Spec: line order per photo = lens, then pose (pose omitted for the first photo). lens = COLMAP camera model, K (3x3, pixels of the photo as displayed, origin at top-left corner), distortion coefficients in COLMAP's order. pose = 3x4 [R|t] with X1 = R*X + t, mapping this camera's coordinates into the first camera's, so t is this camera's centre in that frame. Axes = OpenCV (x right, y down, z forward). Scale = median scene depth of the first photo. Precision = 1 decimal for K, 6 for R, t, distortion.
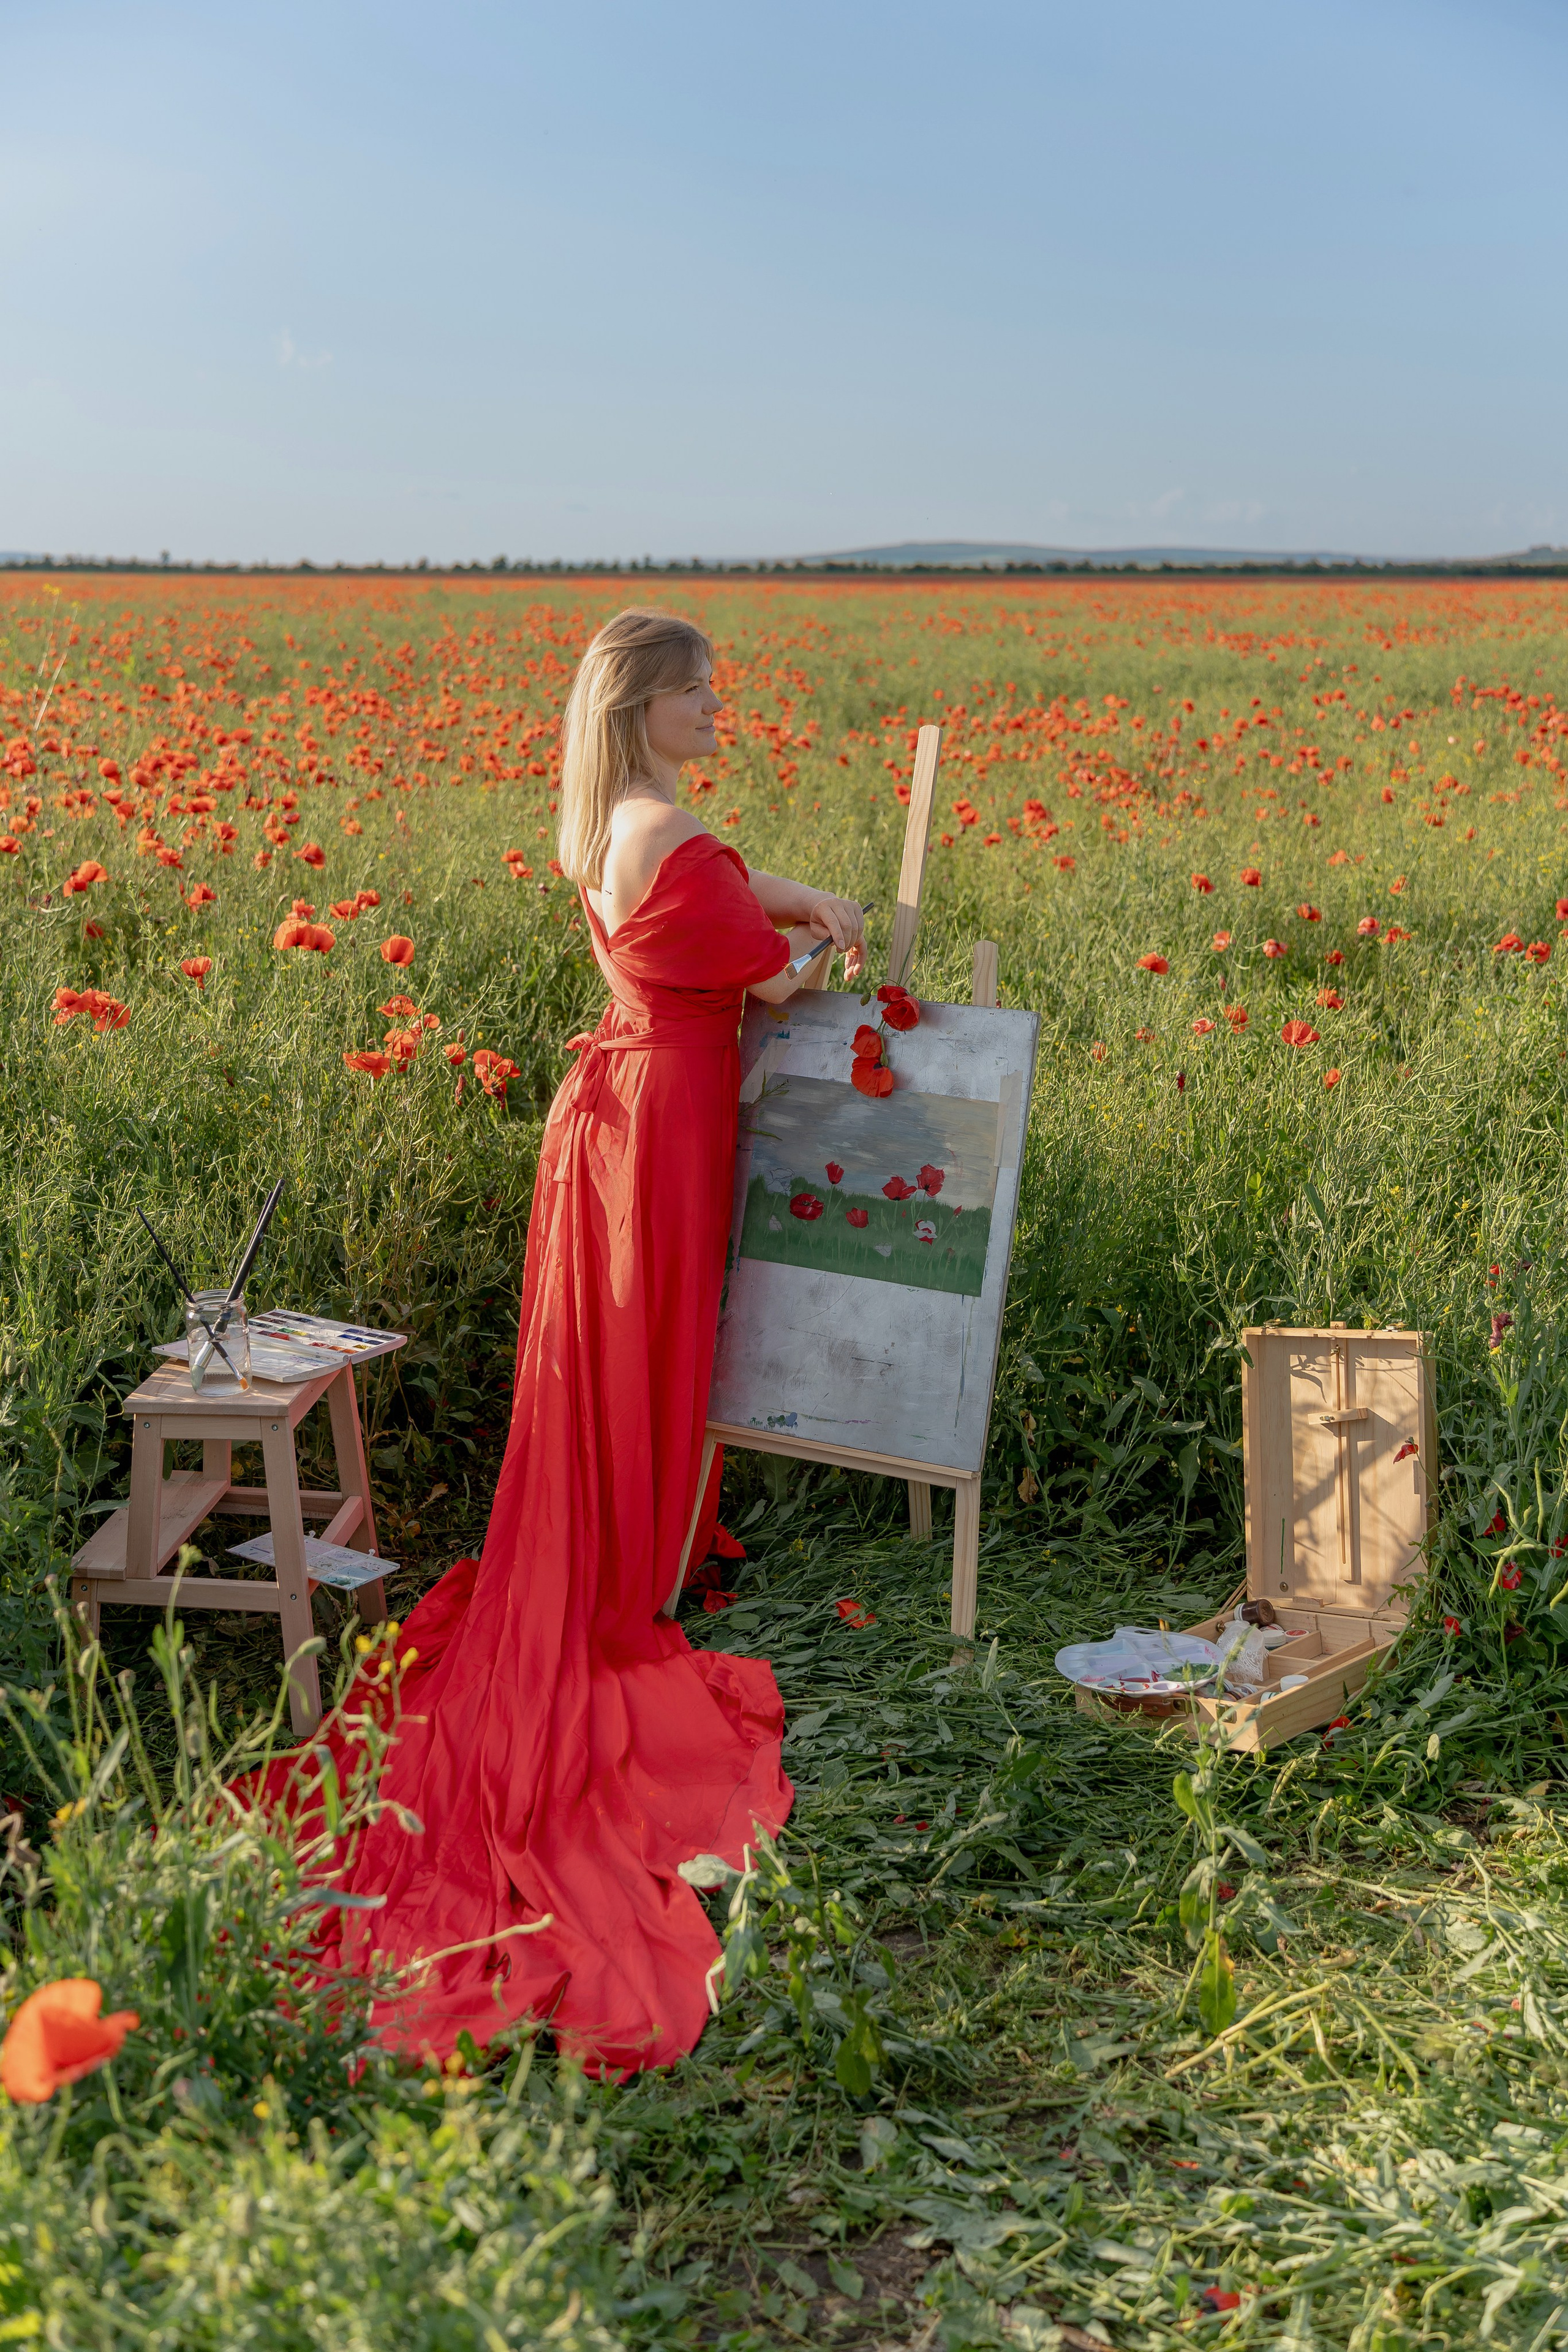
lens RADIAL K [[2503.0, 0, 852.3], [0, 2503.0, 1179.0], [0, 0, 1]] dist [0.006146, 0.009023]
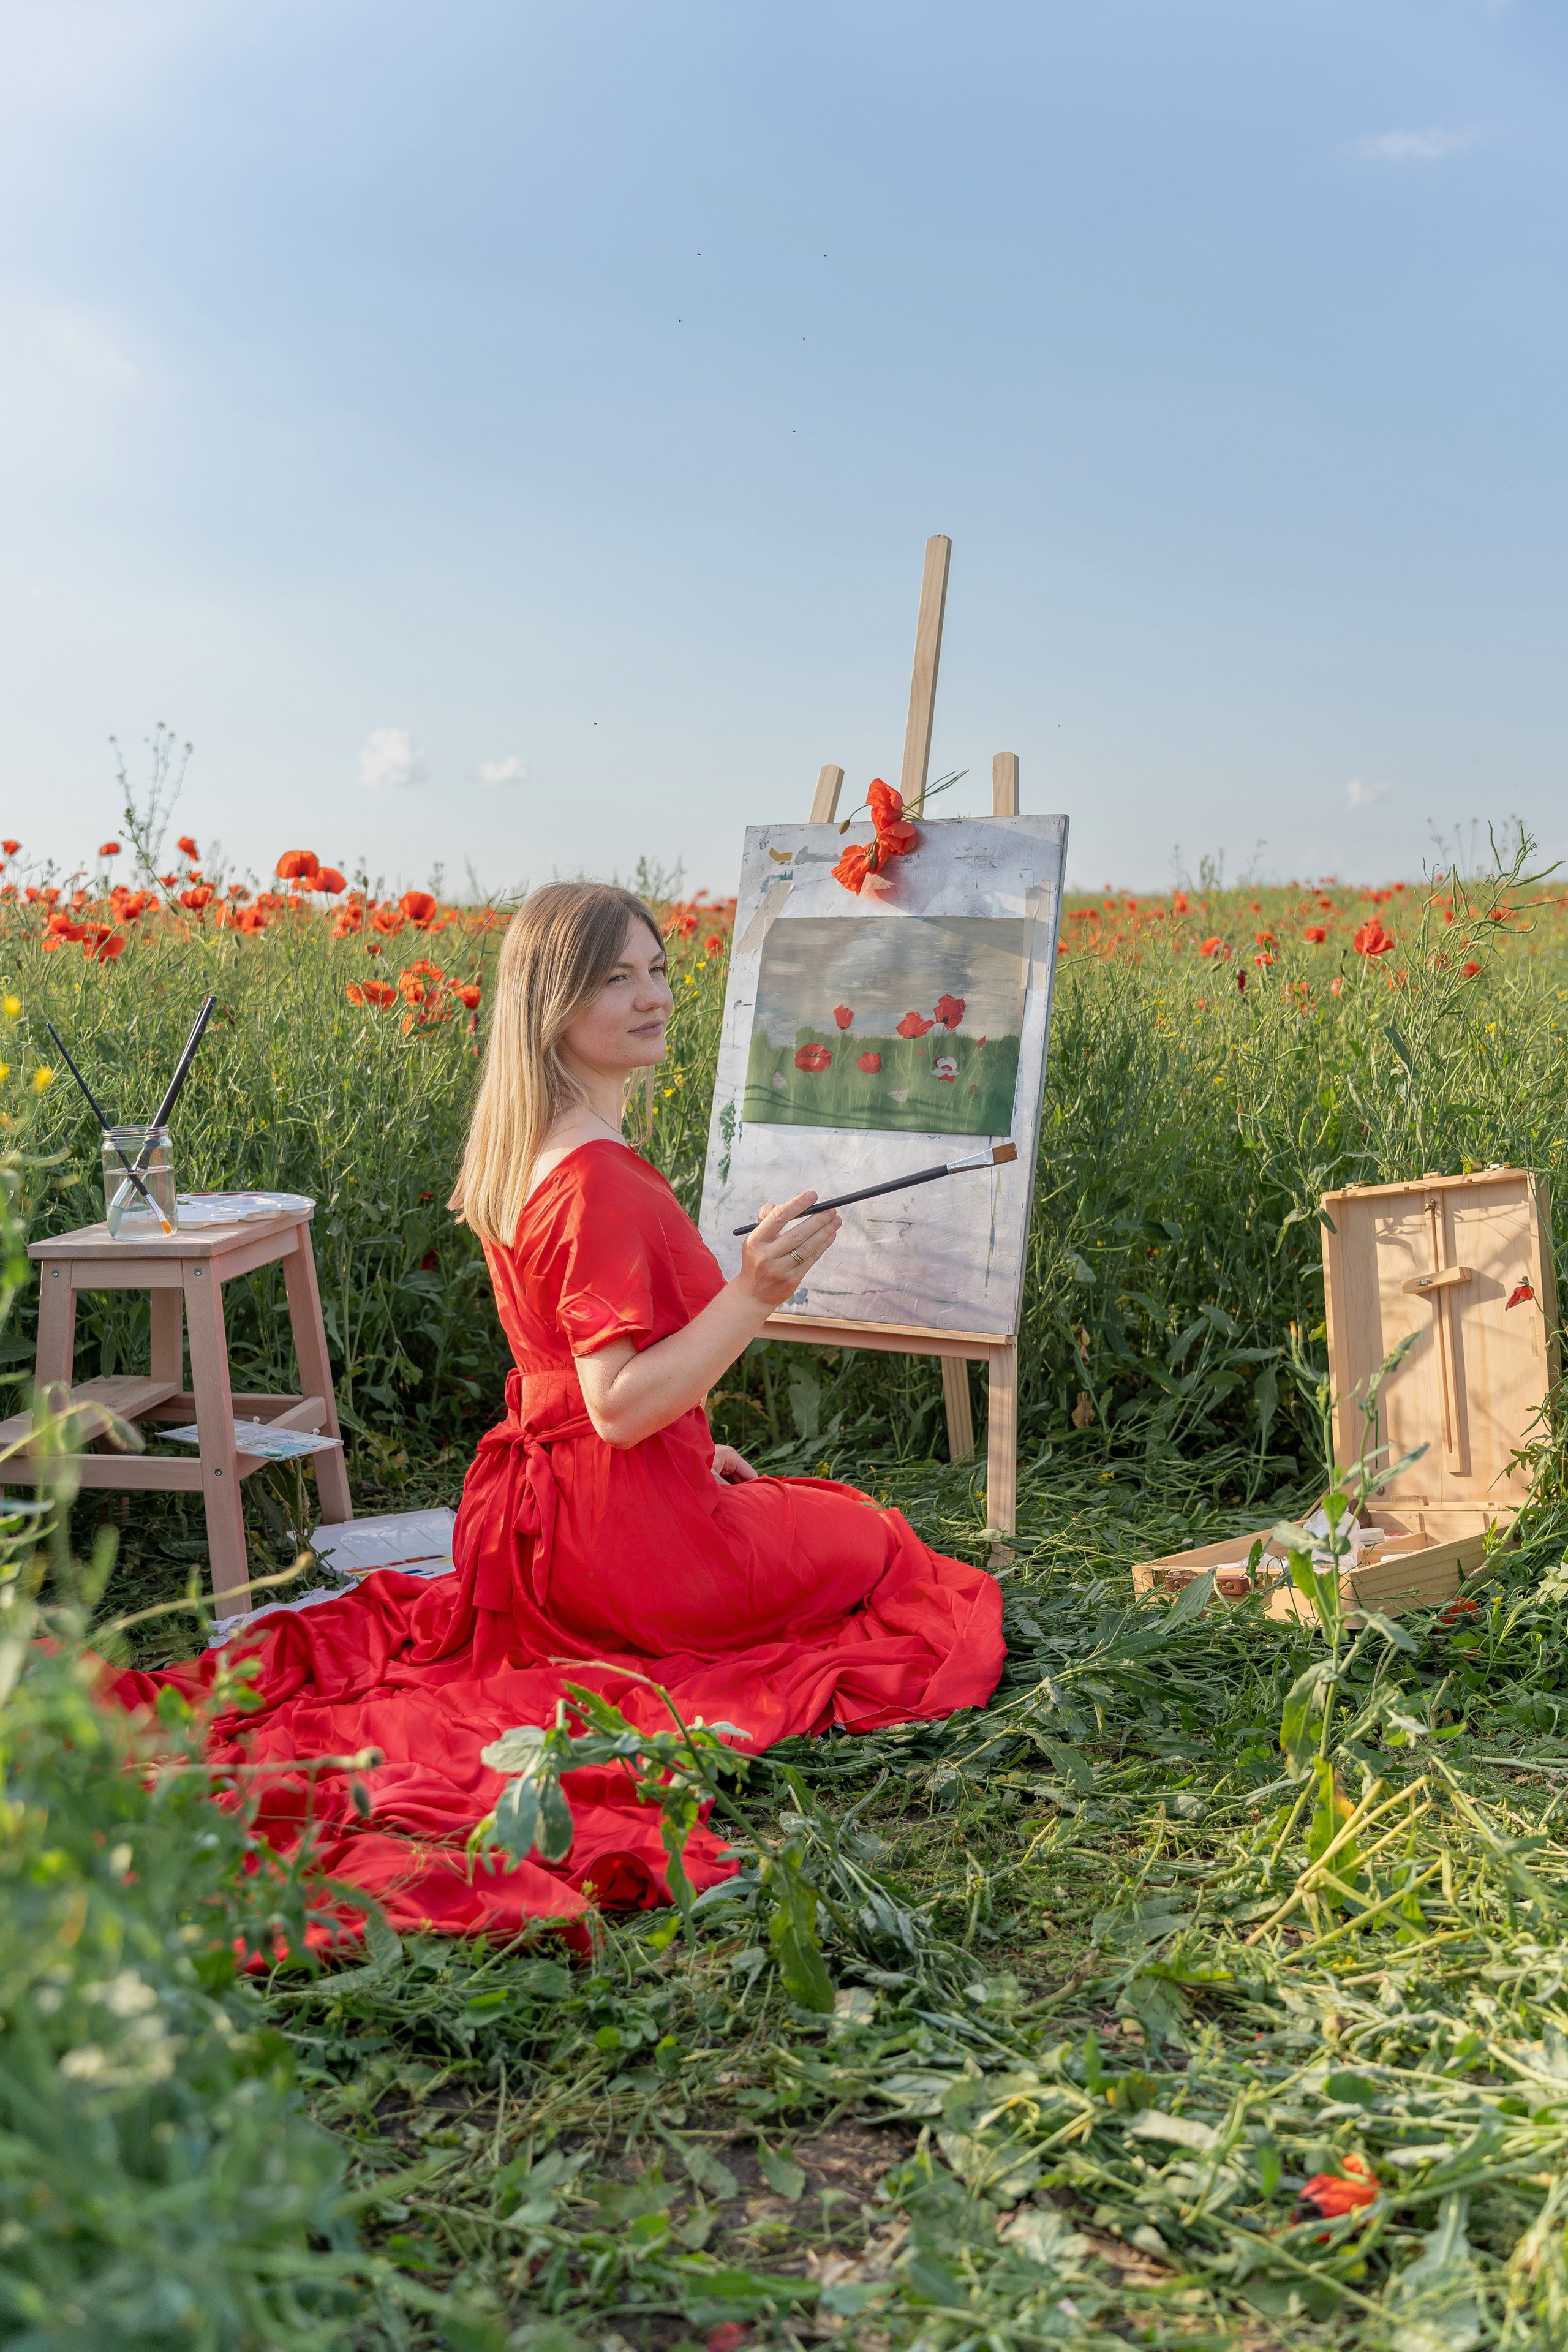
lens RADIAL K [[2238.7, 0, 784.0], [0, 2238.7, 1176.0], [0, 0, 1]] dist [0.006603, -0.002861]
pose [[0.996537, -0.021553, -0.080312, 0.032494], [0.012094, 0.993122, -0.116454, 0.140973], [0.082270, 0.115080, 0.989944, 0.211043]]
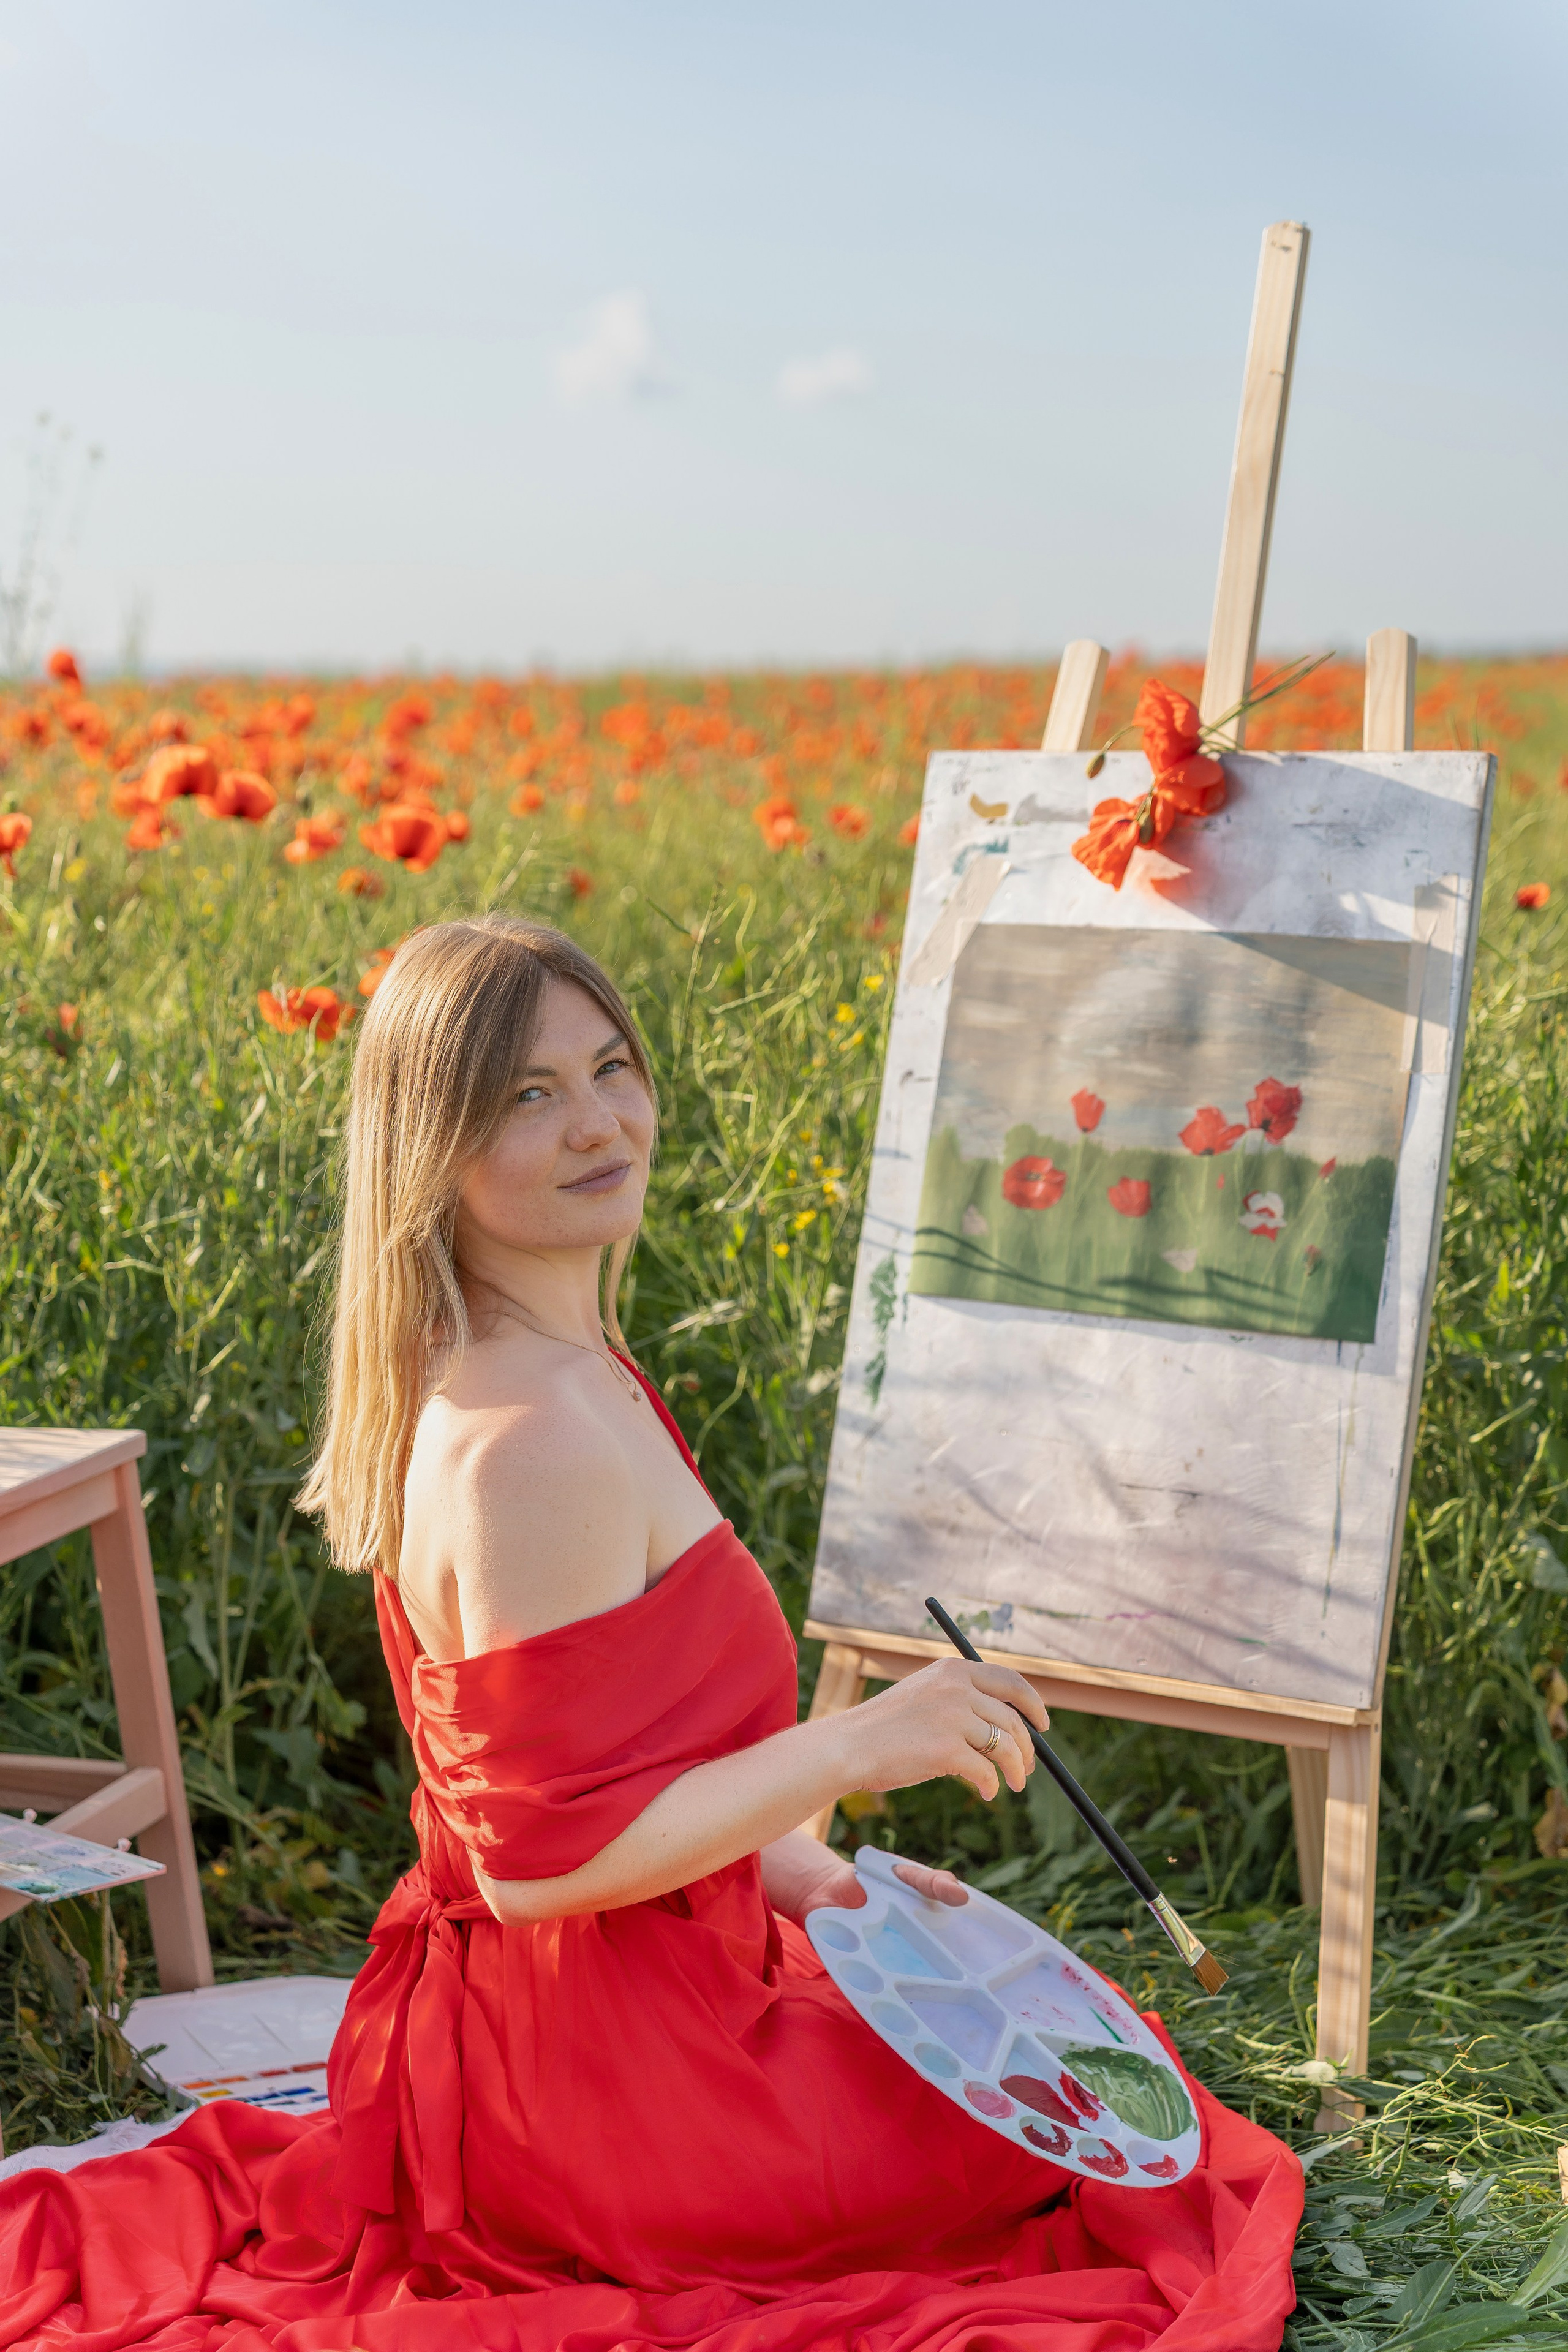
lens RADIAL K [[4354.3, 0, 784.0], [0, 4354.3, 1176.0], [0, 0, 1]] dist [-0.014044, -0.135989]
pose [[0.979352, -0.006705, -0.202050, 0.102103], [-0.017018, 0.993168, -0.115443, 0.105560], [0.201443, 0.116498, 0.972548, 0.157970]]
